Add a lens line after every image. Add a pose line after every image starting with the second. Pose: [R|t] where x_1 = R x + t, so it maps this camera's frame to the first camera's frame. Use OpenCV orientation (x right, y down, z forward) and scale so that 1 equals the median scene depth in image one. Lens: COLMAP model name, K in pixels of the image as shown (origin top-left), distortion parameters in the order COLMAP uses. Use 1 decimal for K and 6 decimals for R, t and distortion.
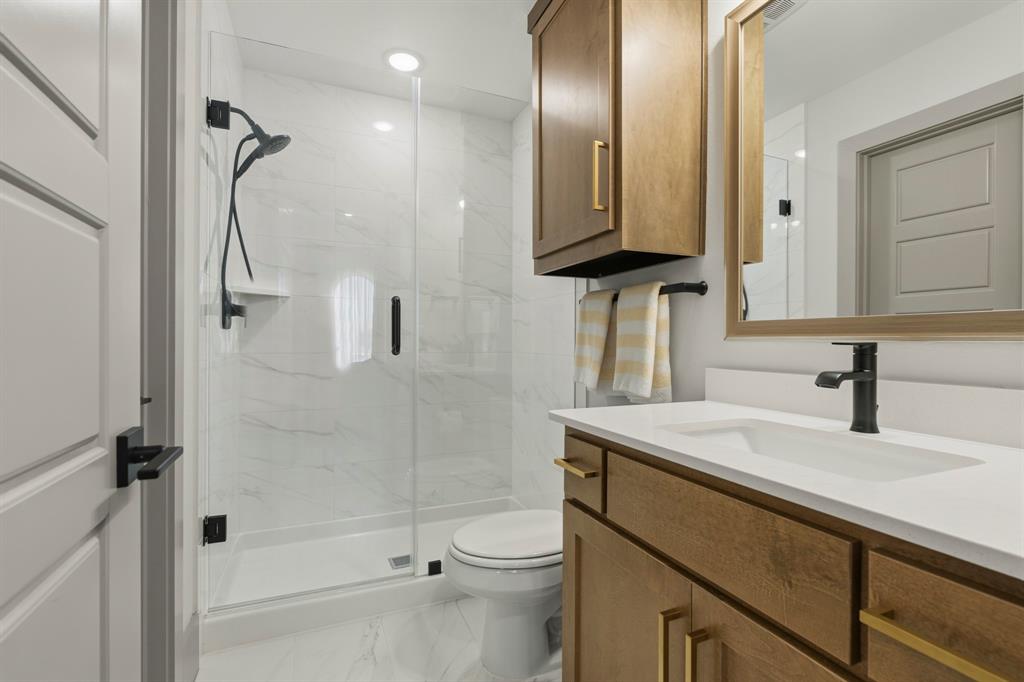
lens RADIAL K [[462.9, 0, 520.3], [0, 462.9, 338.2], [0, 0, 1]] dist [0.002155, -0.000310]
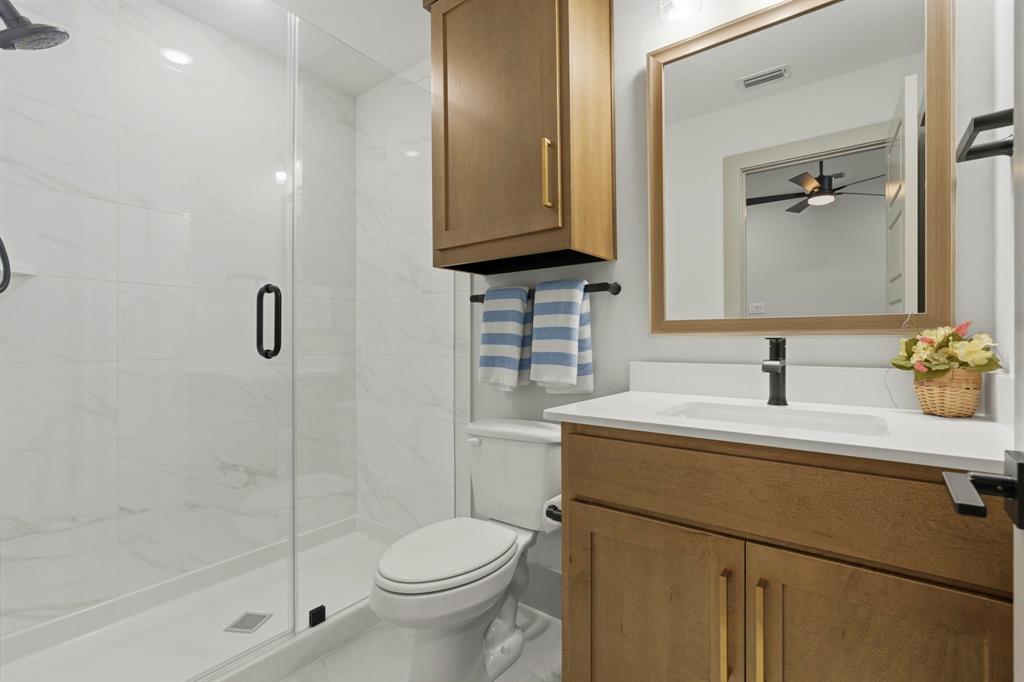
lens RADIAL K [[462.9, 0, 517.3], [0, 462.9, 341.1], [0, 0, 1]] dist [0.002155, -0.000310]
pose [[0.879364, 0.008443, 0.476076, -0.368422], [-0.006901, 0.999964, -0.004987, 0.022304], [-0.476100, 0.001100, 0.879390, 0.143785]]
